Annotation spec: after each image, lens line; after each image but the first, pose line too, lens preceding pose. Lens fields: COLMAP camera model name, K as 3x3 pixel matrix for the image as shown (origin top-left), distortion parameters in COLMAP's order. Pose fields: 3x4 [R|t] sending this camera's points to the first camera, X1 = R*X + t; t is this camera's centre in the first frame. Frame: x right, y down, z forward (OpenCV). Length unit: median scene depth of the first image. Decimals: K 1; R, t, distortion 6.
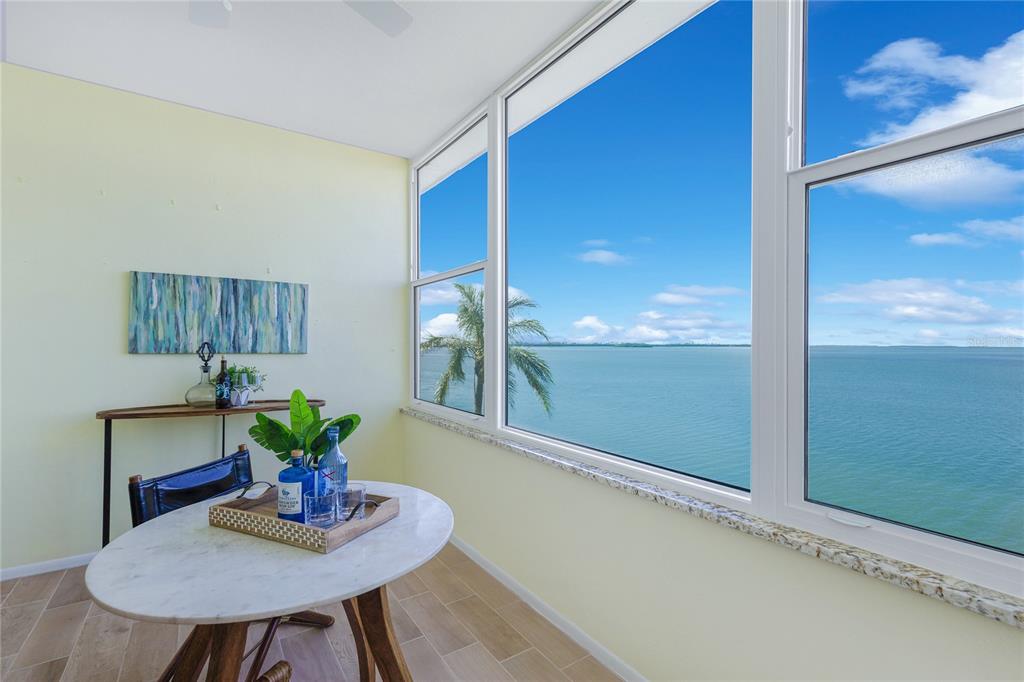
lens RADIAL K [[464.6, 0, 509.0], [0, 464.6, 344.0], [0, 0, 1]] dist [-0.000301, -0.000077]
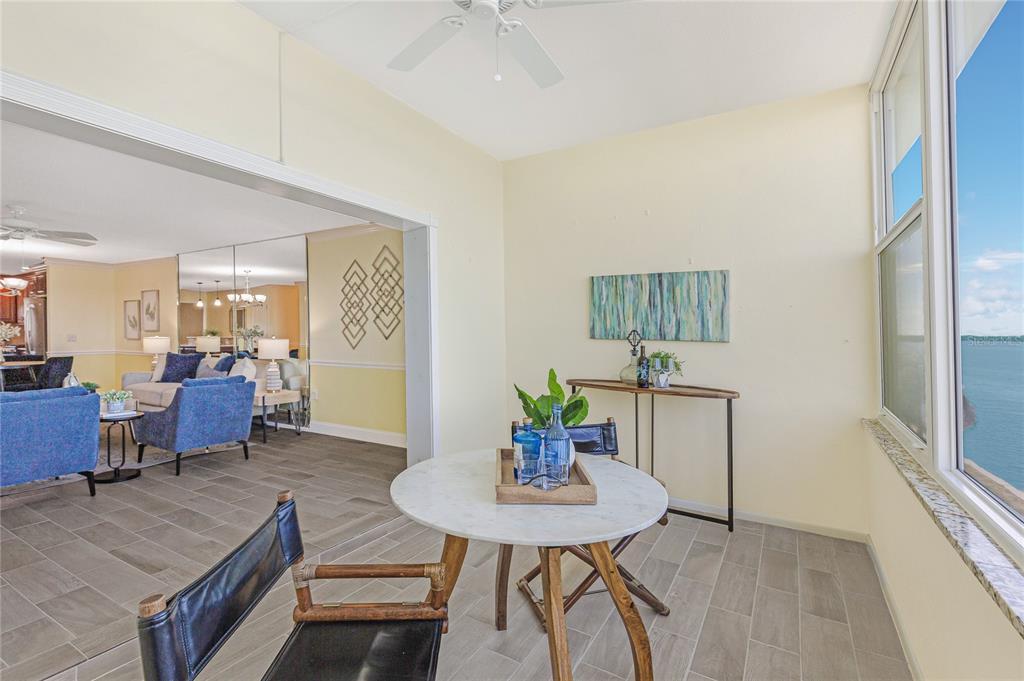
lens RADIAL K [[464.6, 0, 509.0], [0, 464.6, 343.5], [0, 0, 1]] dist [-0.000301, -0.000077]
pose [[0.422504, 0.023292, -0.906062, 0.267673], [-0.007050, 0.999724, 0.022413, 0.005665], [0.906334, -0.003081, 0.422551, 0.205207]]
